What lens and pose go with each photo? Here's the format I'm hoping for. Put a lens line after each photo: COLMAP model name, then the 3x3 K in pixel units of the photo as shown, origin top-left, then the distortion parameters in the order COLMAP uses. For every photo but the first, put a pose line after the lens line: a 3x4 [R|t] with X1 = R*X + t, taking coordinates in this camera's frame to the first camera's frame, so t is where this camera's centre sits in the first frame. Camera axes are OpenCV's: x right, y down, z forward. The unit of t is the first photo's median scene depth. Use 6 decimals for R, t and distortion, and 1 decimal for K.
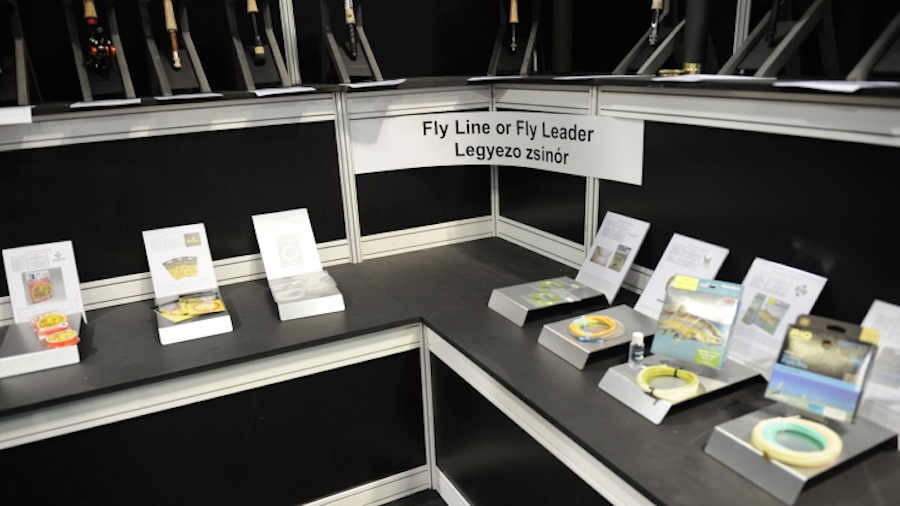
lens RADIAL K [[658.0, 0, 447.8], [0, 658.0, 197.6], [0, 0, 1]] dist [-0.036976, -0.000797]
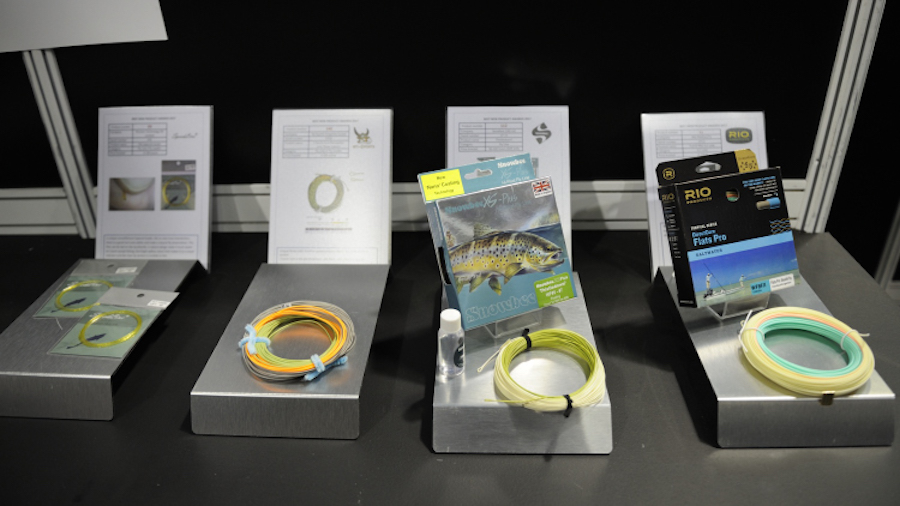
lens RADIAL K [[658.0, 0, 447.8], [0, 658.0, 197.6], [0, 0, 1]] dist [-0.036976, -0.000797]
pose [[0.487681, -0.377008, 0.787421, -0.054767], [0.195304, 0.926204, 0.322496, -0.027395], [-0.850896, -0.003488, 0.525323, 0.556082]]
